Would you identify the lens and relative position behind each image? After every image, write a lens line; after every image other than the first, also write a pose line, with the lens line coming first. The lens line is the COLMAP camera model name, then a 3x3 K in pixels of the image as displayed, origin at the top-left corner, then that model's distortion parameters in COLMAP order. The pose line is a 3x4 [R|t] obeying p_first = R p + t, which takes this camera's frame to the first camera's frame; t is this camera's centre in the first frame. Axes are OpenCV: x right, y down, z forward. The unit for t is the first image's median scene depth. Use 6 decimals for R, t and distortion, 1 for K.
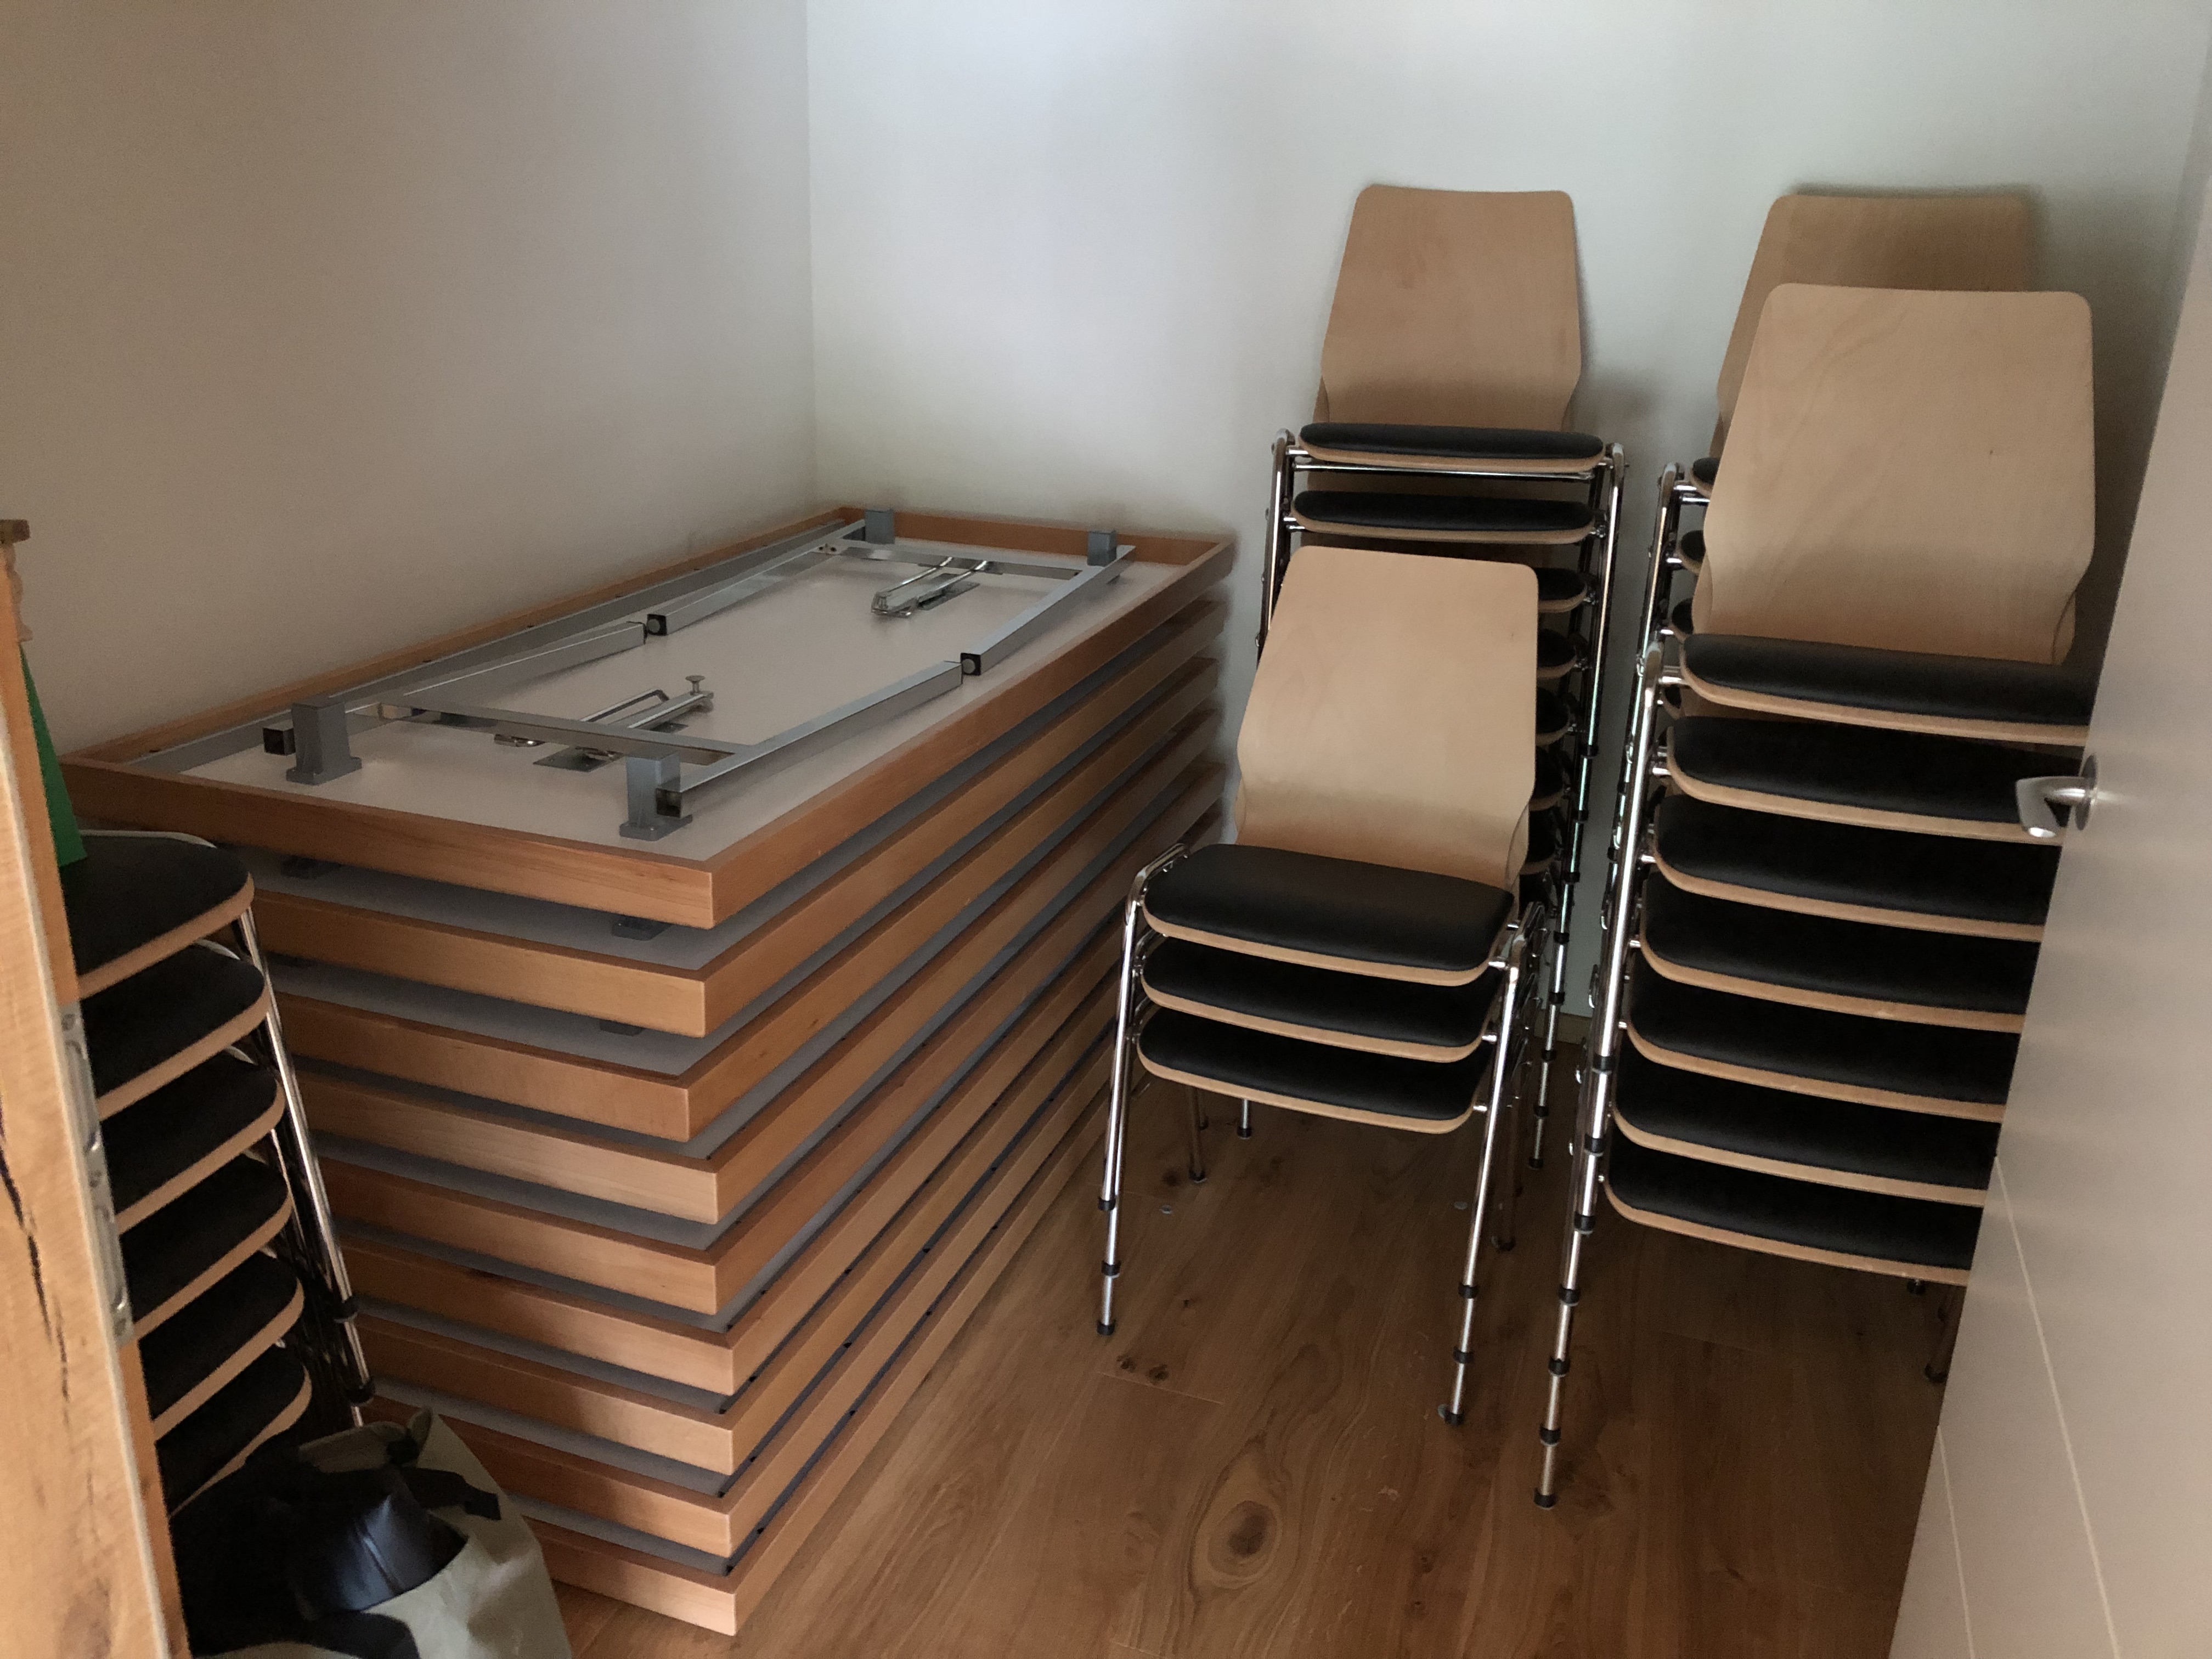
lens RADIAL K [[1790.2, 0, 1106.0], [0, 1790.2, 829.5], [0, 0, 1]] dist [0.033664, -0.001300]
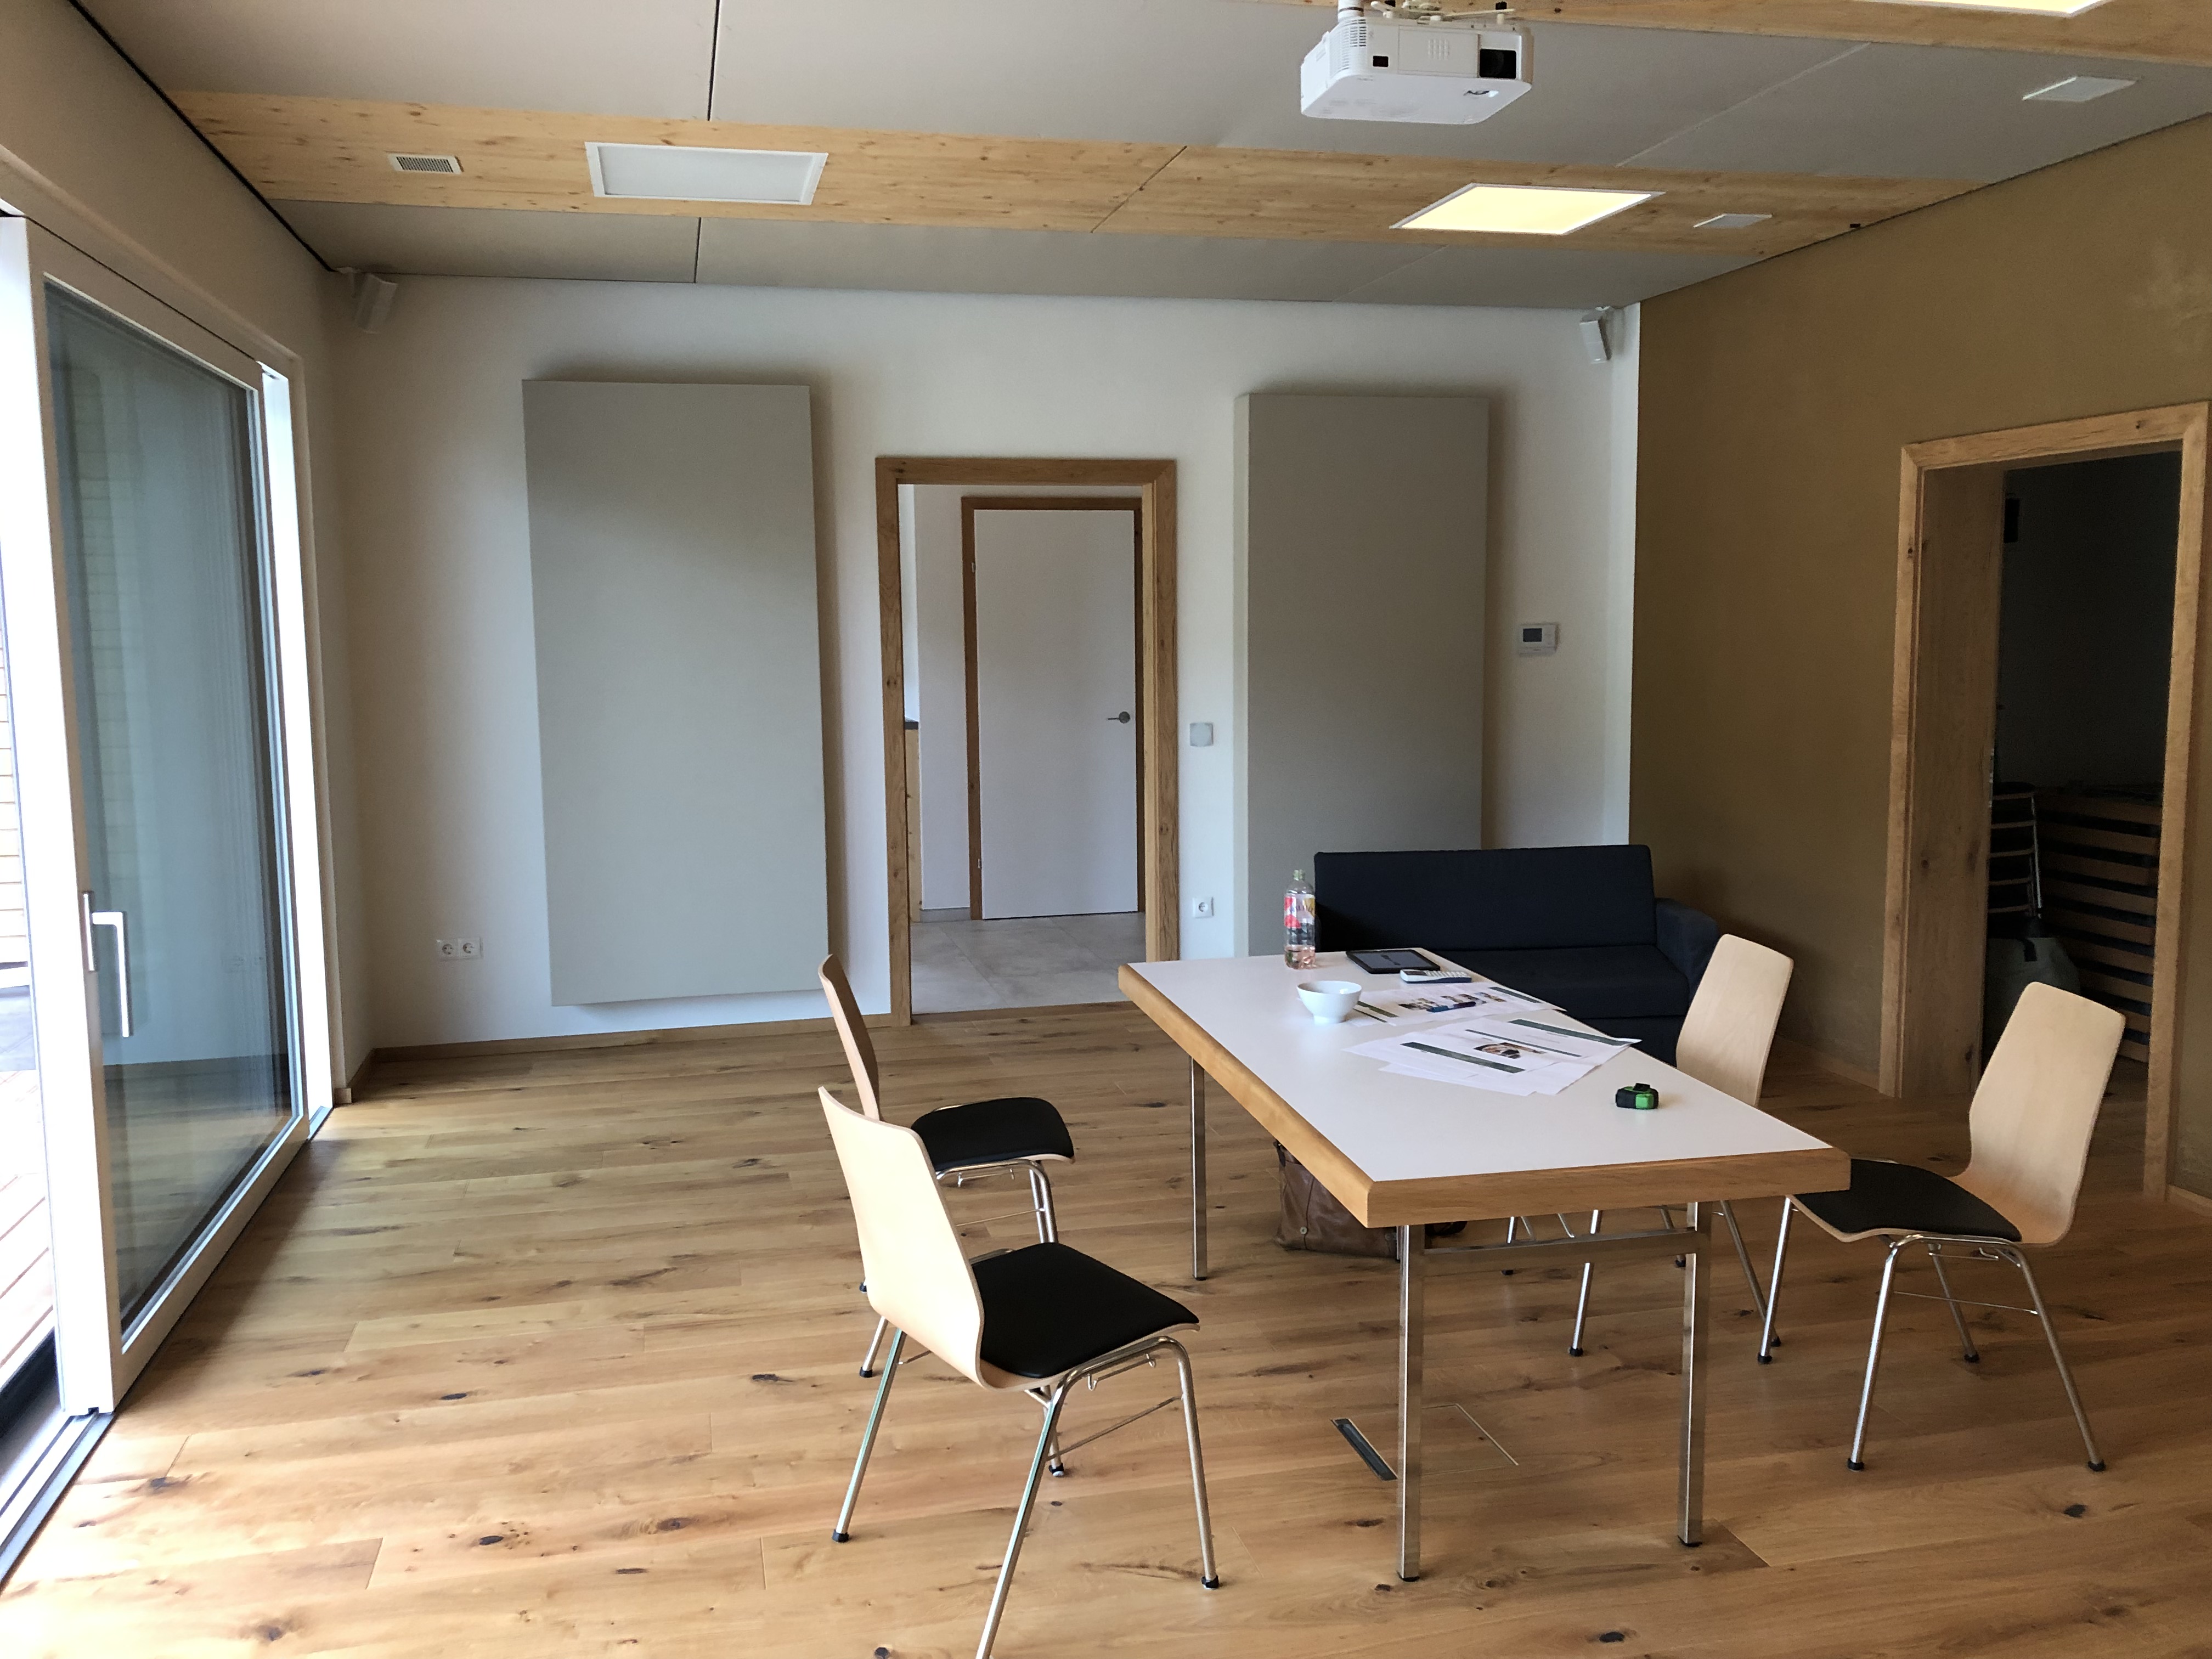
lens RADIAL K [[1790.2, 0, 1106.0], [0, 1790.2, 829.5], [0, 0, 1]] dist [0.033664, -0.001300]
pose [[0.542507, 0.056356, -0.838159, 1.836991], [-0.252687, 0.962486, -0.098839, 1.053677], [0.801146, 0.265413, 0.536396, -2.895375]]
